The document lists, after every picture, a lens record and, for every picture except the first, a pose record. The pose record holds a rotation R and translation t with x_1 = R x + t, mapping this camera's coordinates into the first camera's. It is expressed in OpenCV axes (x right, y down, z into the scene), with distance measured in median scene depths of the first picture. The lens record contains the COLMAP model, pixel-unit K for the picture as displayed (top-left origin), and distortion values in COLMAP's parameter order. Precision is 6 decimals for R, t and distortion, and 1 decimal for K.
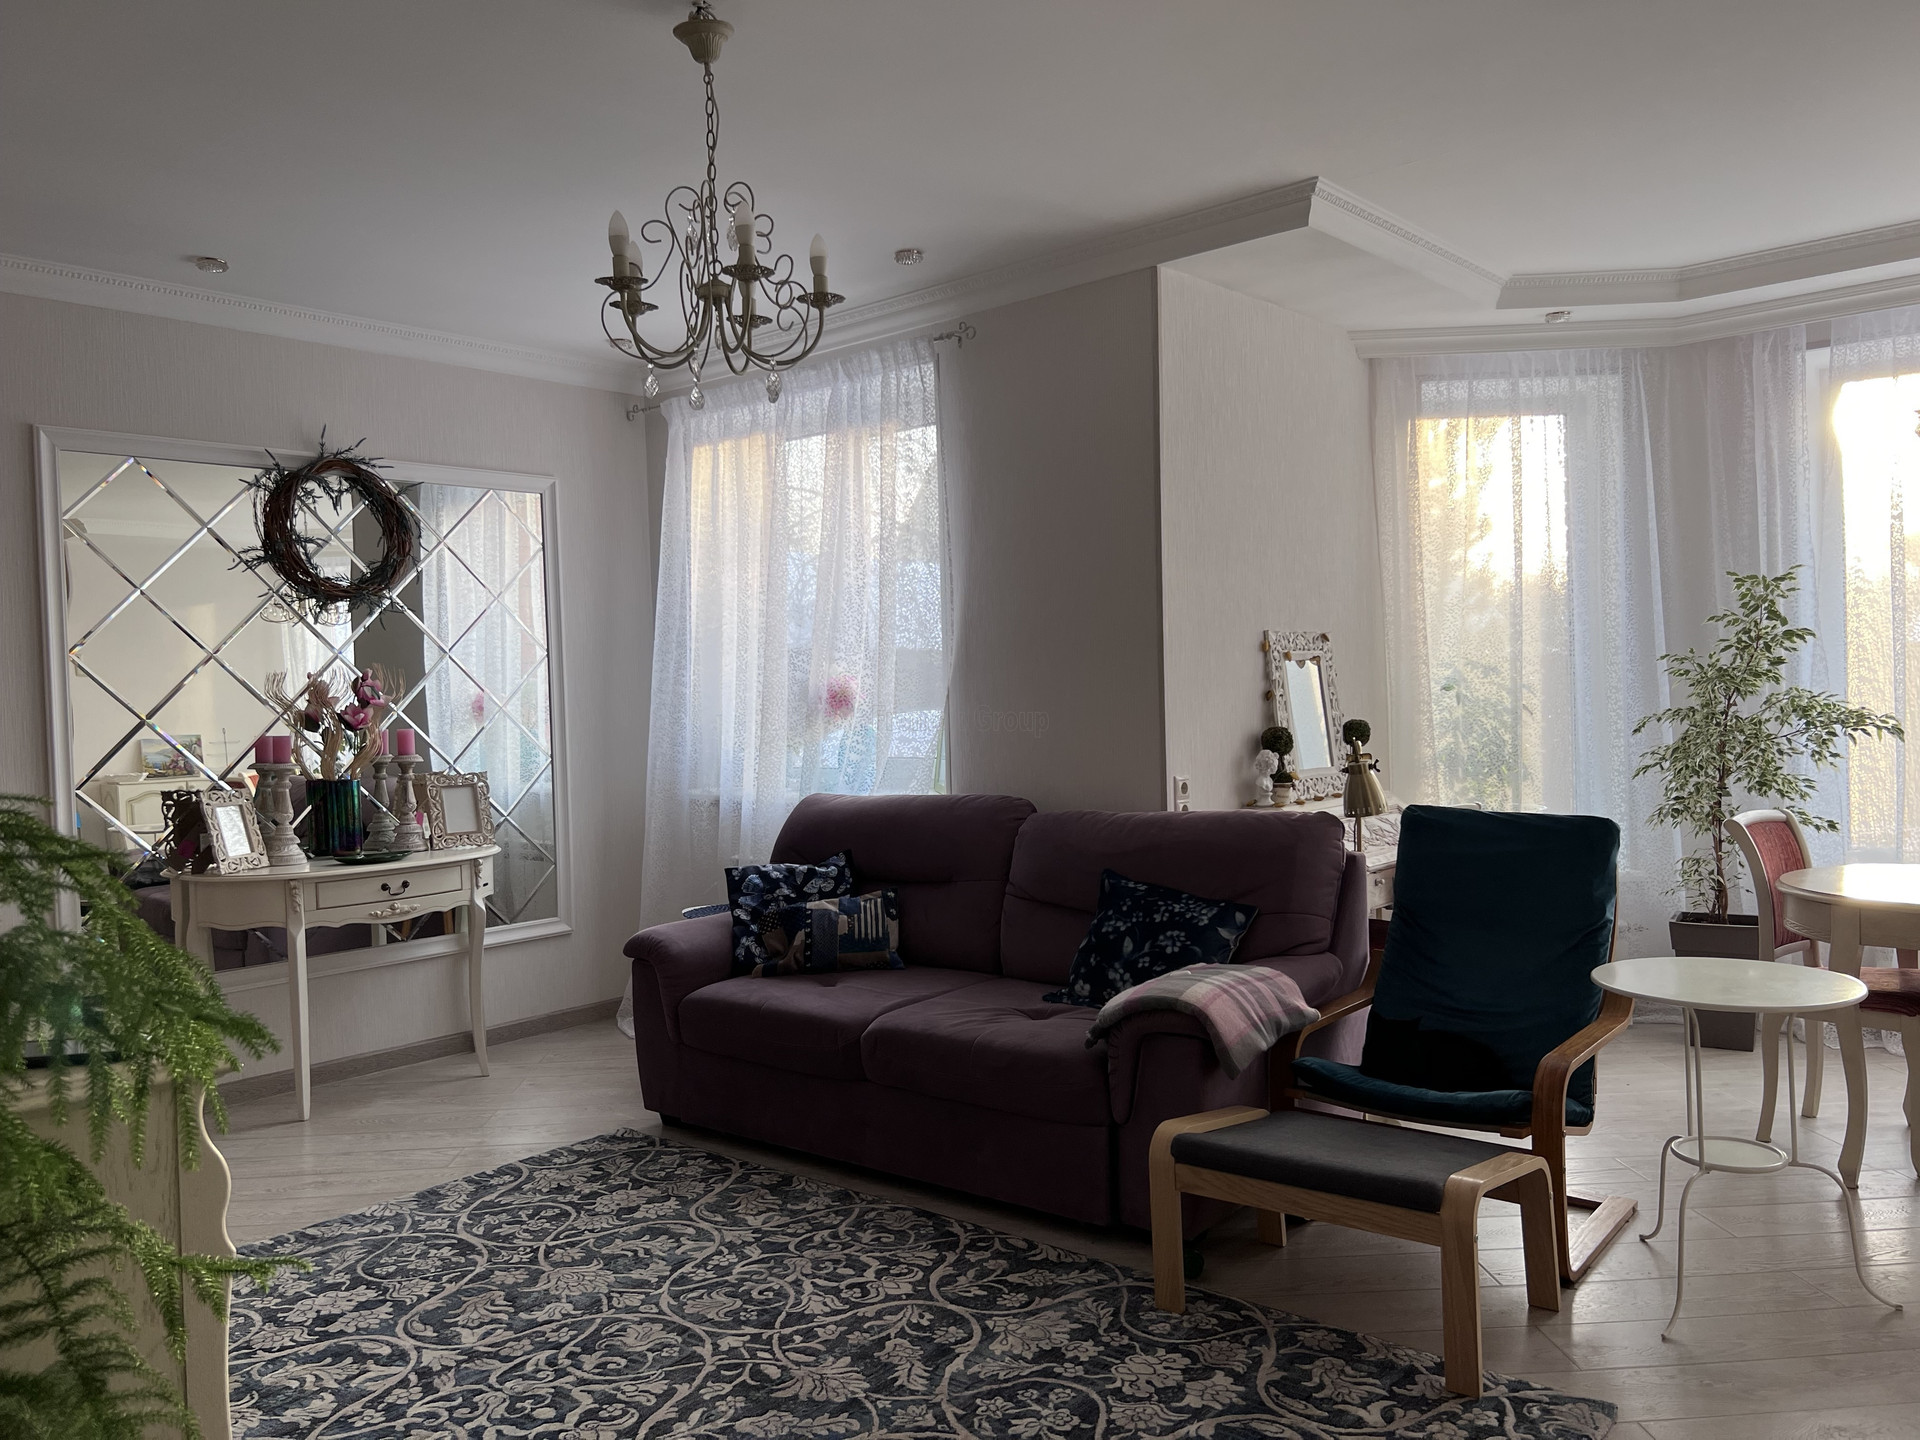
lens RADIAL K [[1452.4, 0, 974.2], [0, 1452.4, 718.5], [0, 0, 1]] dist [0.047132, -0.035889]
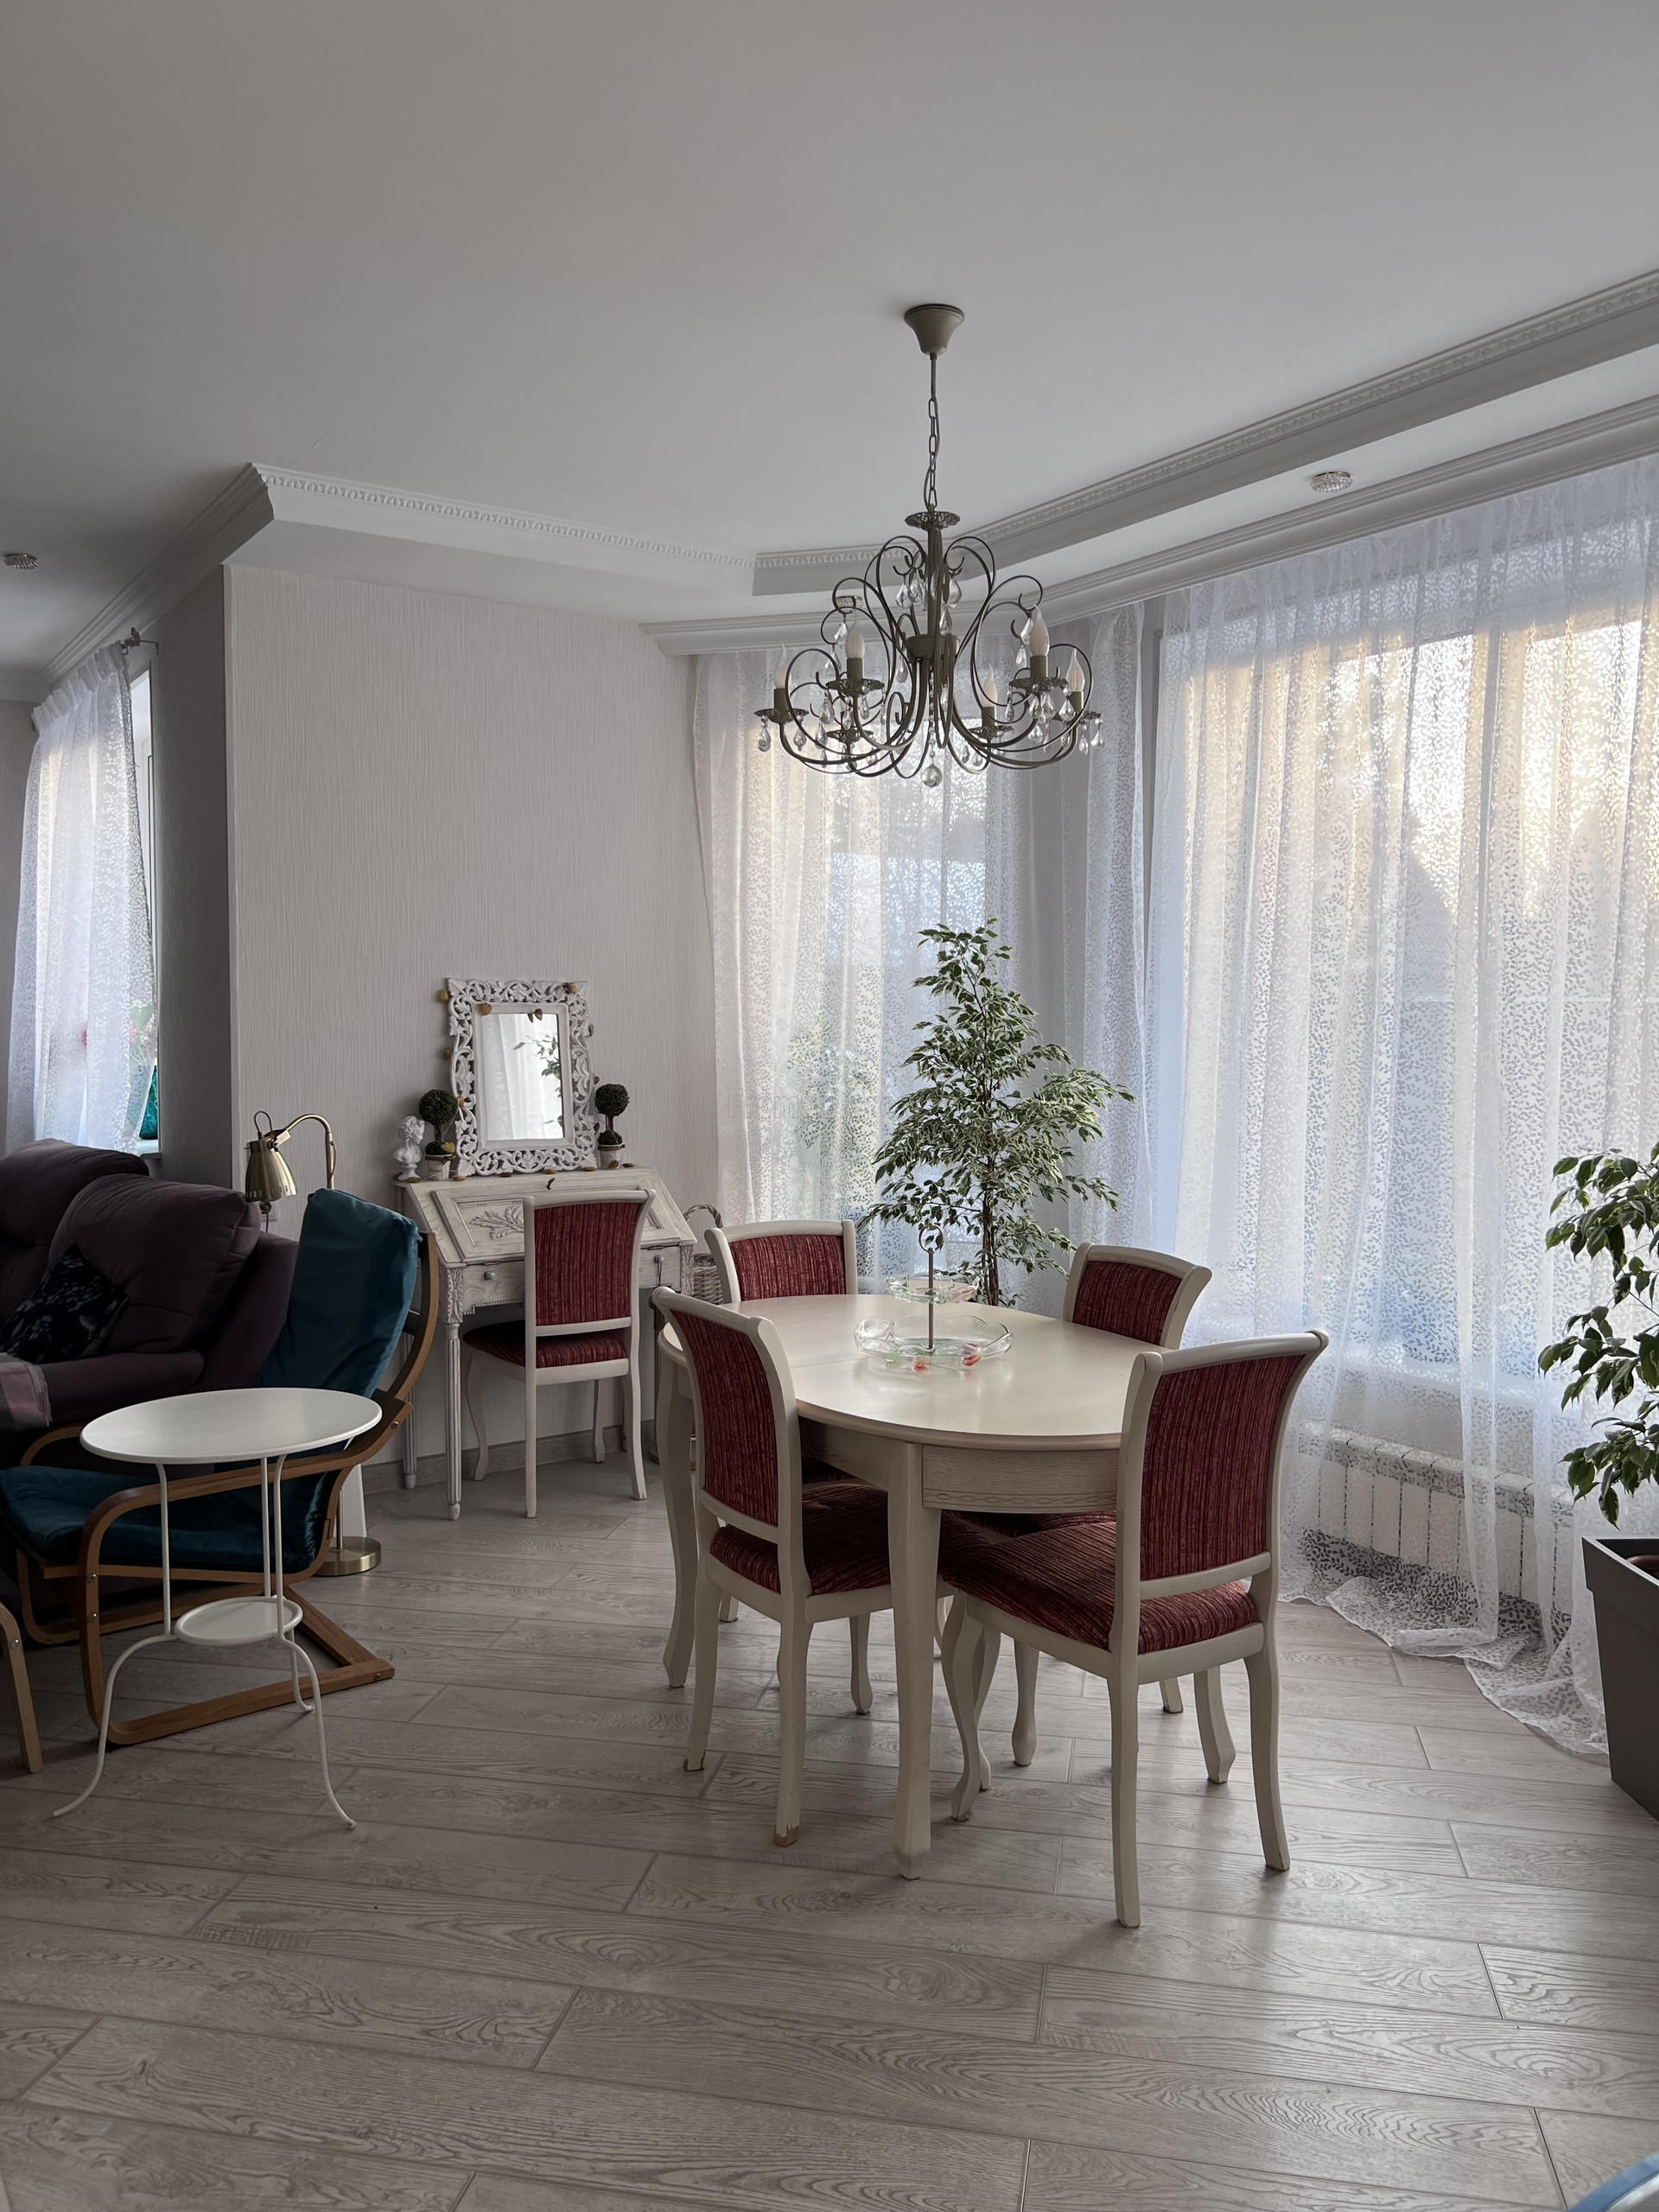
lens RADIAL K [[1673.3, 0, 822.4], [0, 1673.3, 1093.4], [0, 0, 1]] dist [0.047132, -0.035889]
pose [[0.964587, 0.046046, -0.259715, 0.977713], [-0.037402, 0.998573, 0.038128, -0.055713], [0.261100, -0.027063, 0.964932, 0.133344]]
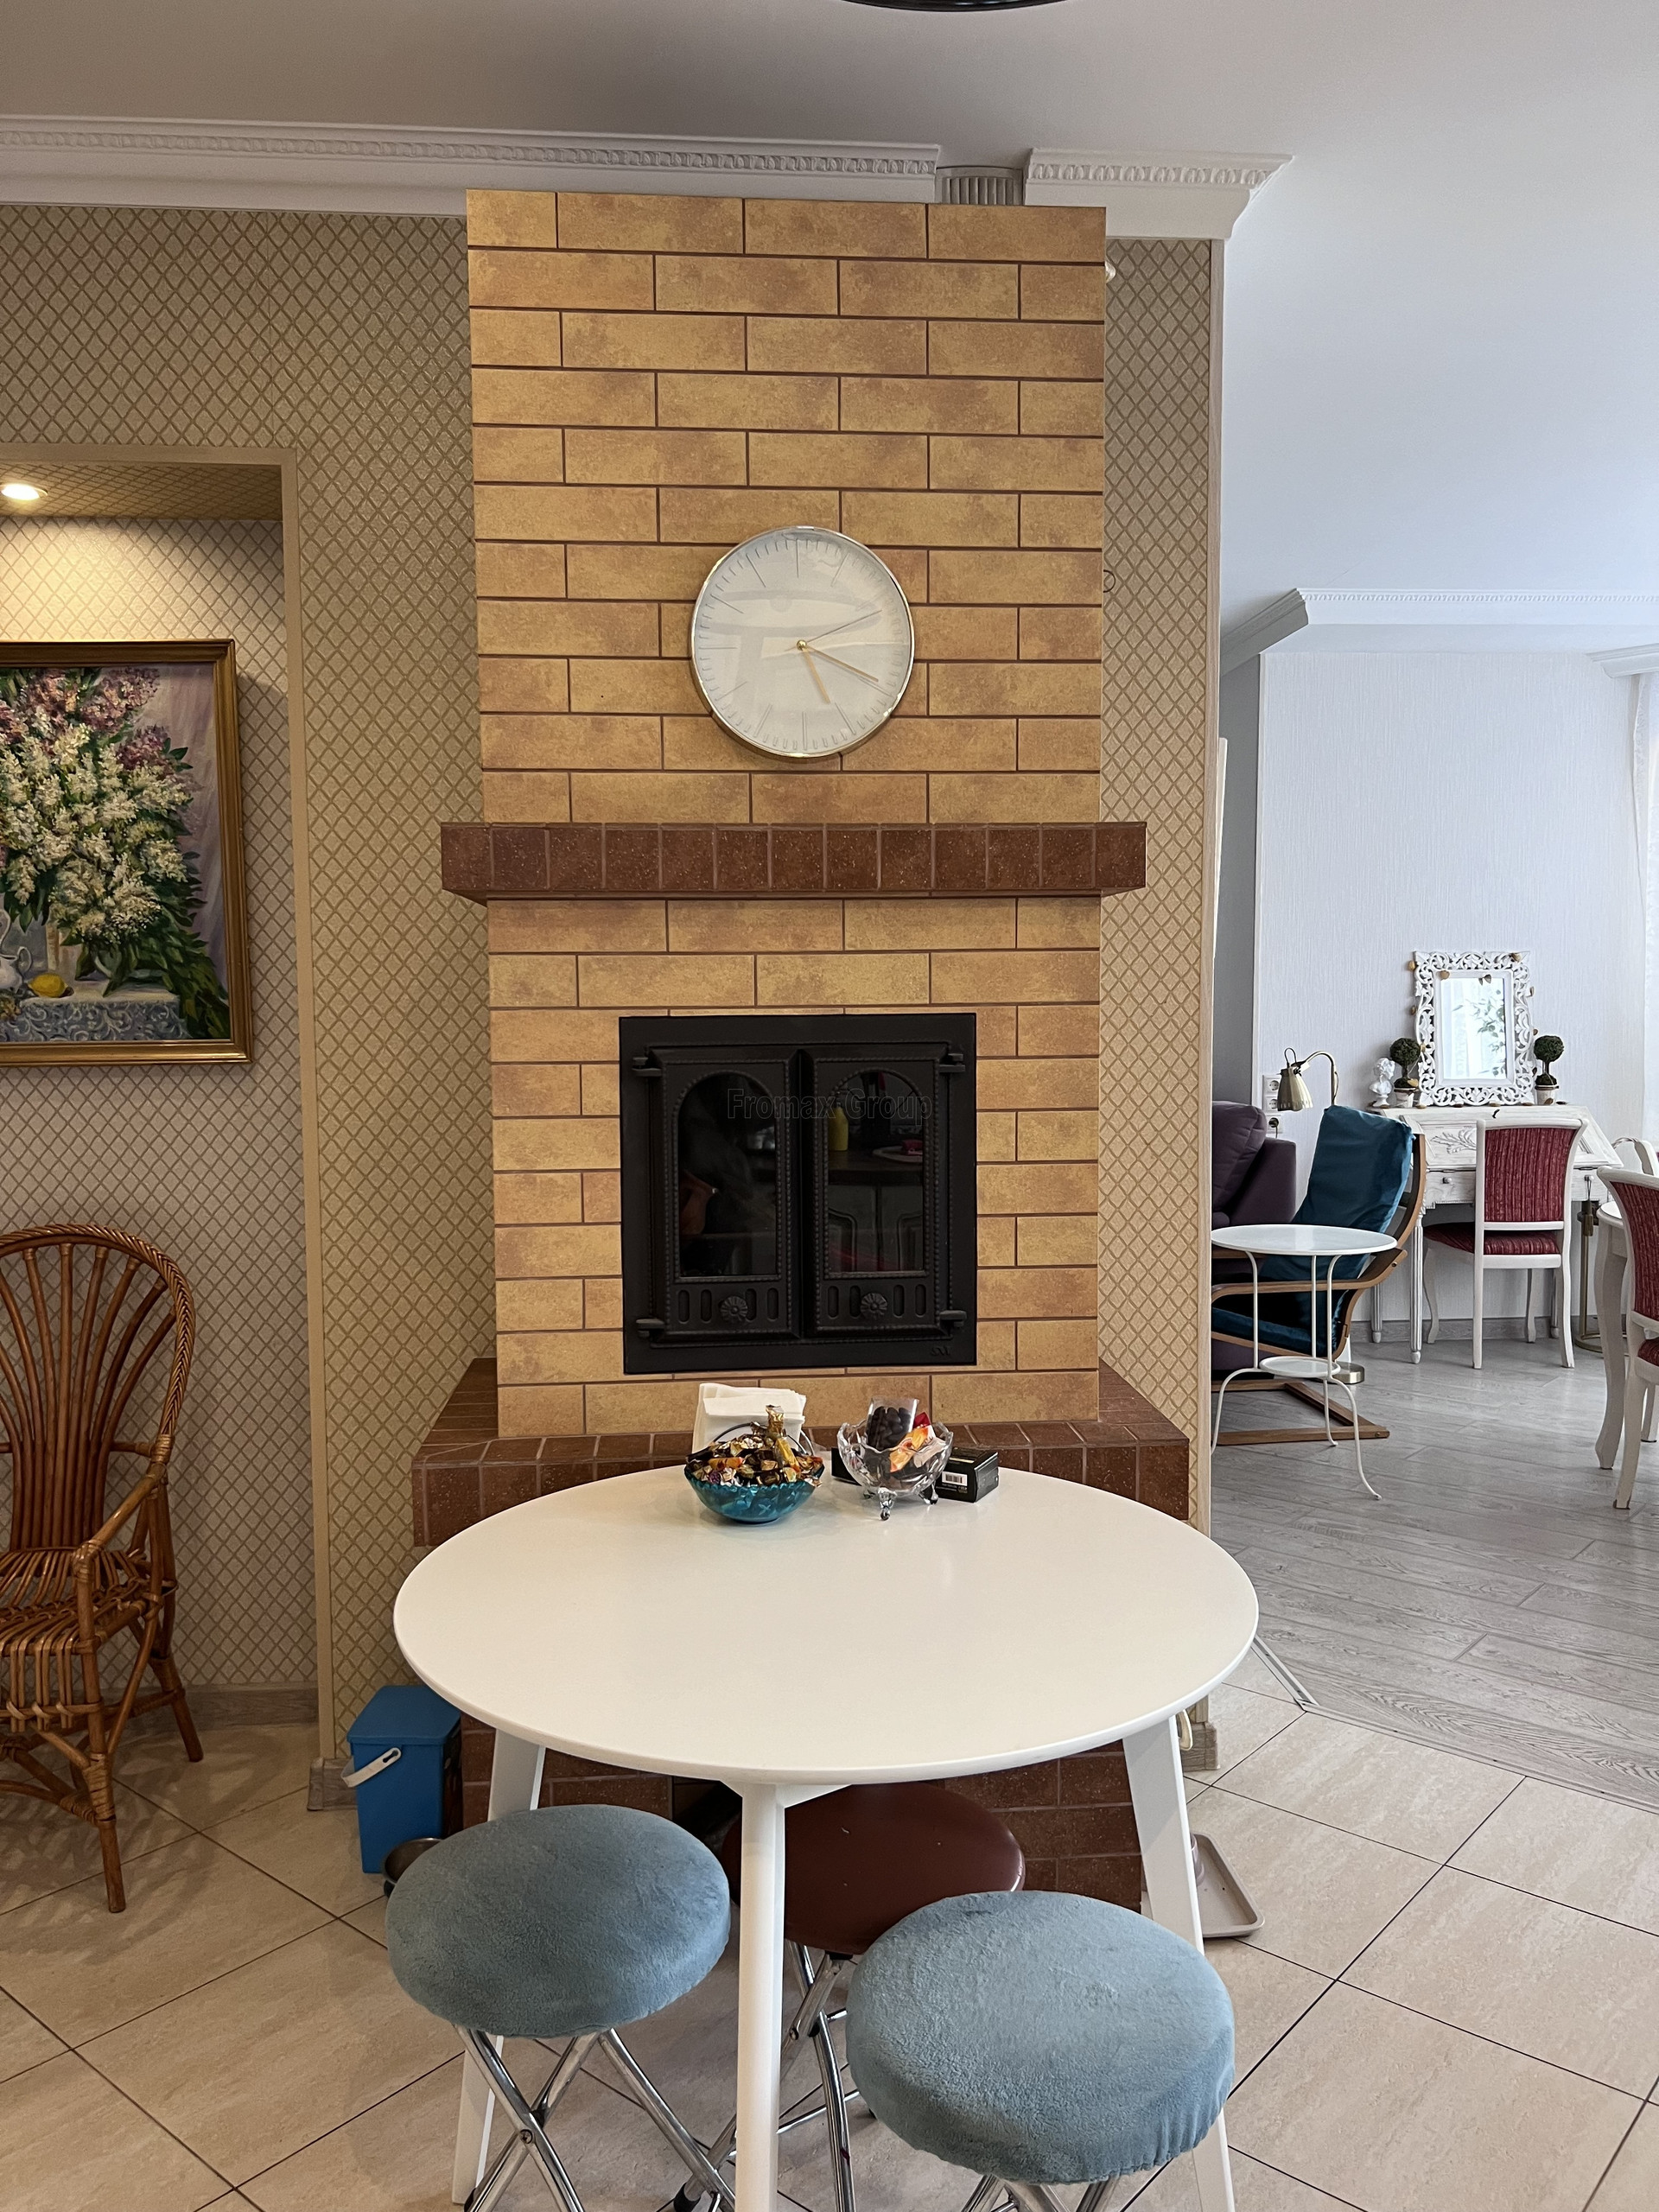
lens RADIAL K [[1673.3, 0, 847.2], [0, 1673.3, 1107.3], [0, 0, 1]] dist [0.047132, -0.035889]
pose [[0.721673, 0.076051, -0.688044, 1.126907], [-0.030576, 0.996479, 0.078072, -0.041877], [0.691559, -0.035305, 0.721457, -0.337309]]
